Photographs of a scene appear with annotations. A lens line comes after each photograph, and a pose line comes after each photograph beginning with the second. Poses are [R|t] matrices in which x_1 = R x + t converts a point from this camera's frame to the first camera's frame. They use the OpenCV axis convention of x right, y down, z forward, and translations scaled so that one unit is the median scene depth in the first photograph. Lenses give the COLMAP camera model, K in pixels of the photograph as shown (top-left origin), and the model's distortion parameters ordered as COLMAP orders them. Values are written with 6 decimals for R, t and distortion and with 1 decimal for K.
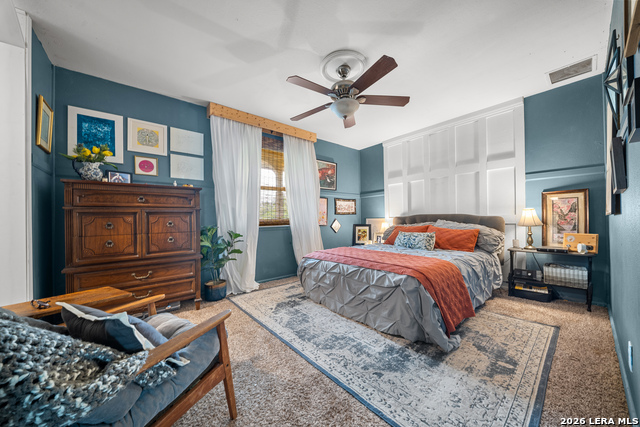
lens RADIAL K [[223.1, 0, 319.7], [0, 223.1, 215.6], [0, 0, 1]] dist [-0.005042, -0.001638]
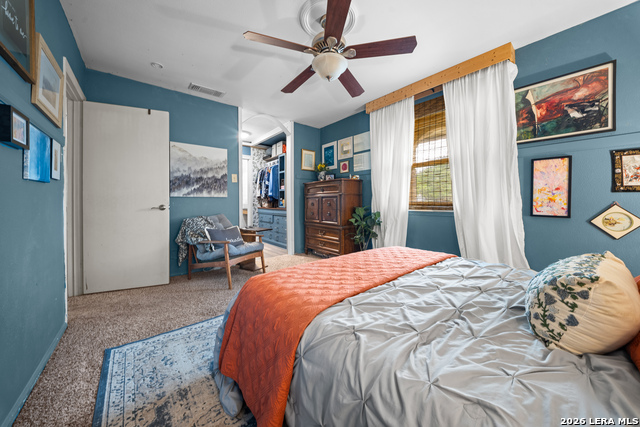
lens RADIAL K [[223.1, 0, 318.9], [0, 223.1, 203.6], [0, 0, 1]] dist [-0.005042, -0.001638]
pose [[-0.002132, 0.021794, -0.999760, 0.695246], [0.017671, 0.999607, 0.021753, -0.001842], [0.999842, -0.017621, -0.002516, 0.716154]]
